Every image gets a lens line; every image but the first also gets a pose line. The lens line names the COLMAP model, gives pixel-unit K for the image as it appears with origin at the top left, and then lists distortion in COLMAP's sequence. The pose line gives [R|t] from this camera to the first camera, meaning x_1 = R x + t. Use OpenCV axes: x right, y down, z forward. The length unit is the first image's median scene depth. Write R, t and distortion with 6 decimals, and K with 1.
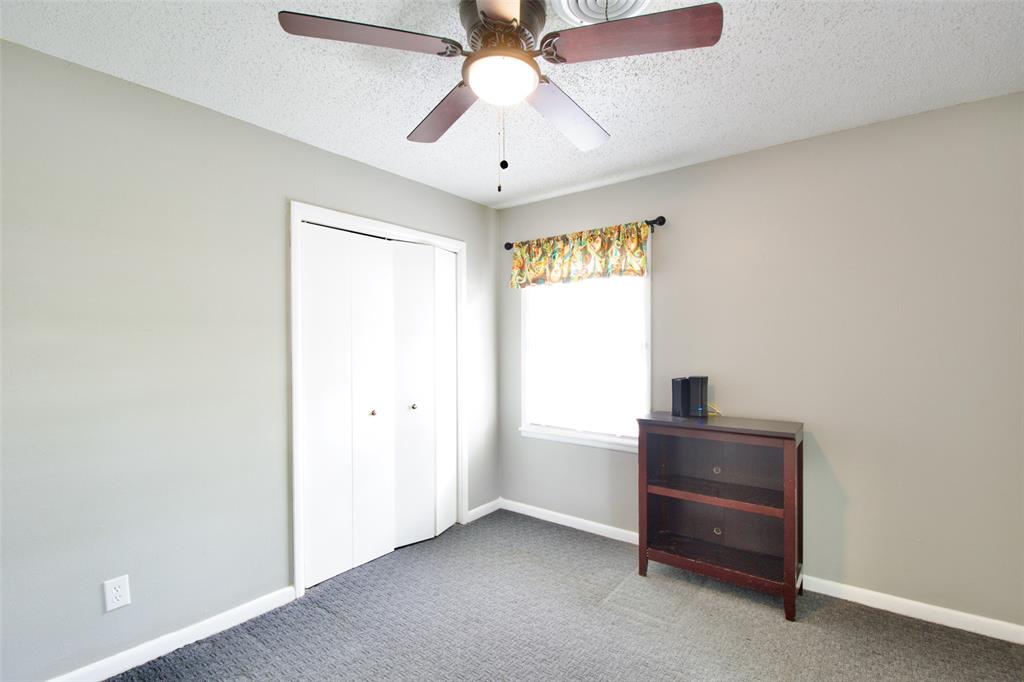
lens RADIAL K [[473.5, 0, 512.4], [0, 473.5, 343.6], [0, 0, 1]] dist [-0.000621, -0.001043]
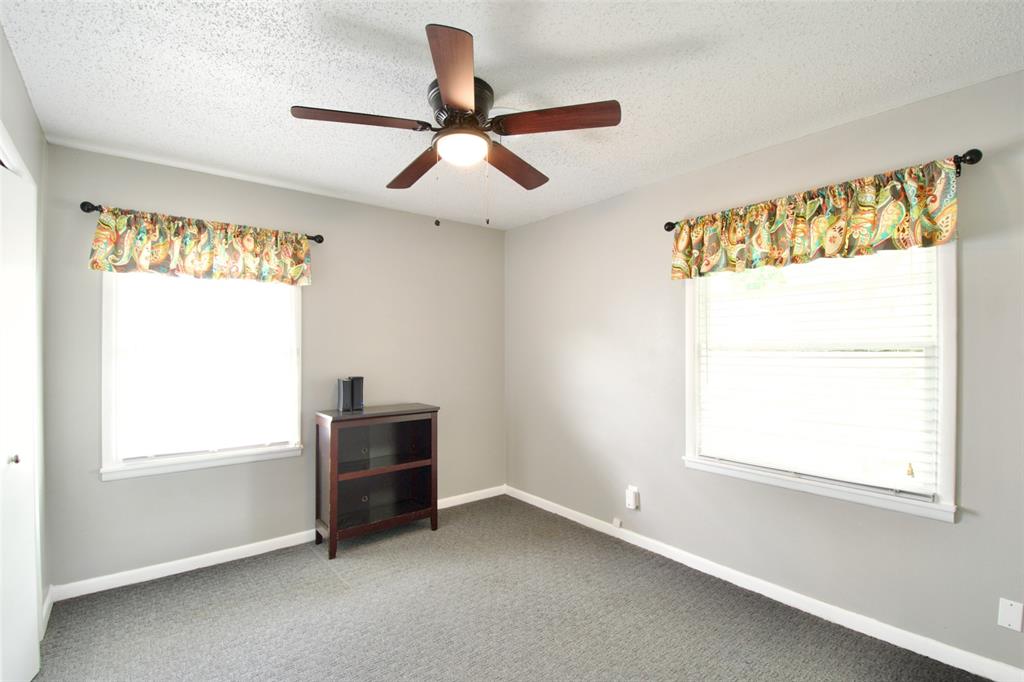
lens RADIAL K [[473.5, 0, 512.2], [0, 473.5, 345.6], [0, 0, 1]] dist [-0.000621, -0.001043]
pose [[0.233856, 0.013763, 0.972174, -0.589934], [0.003374, 0.999882, -0.014967, 0.008019], [-0.972265, 0.006780, 0.233782, 0.272857]]
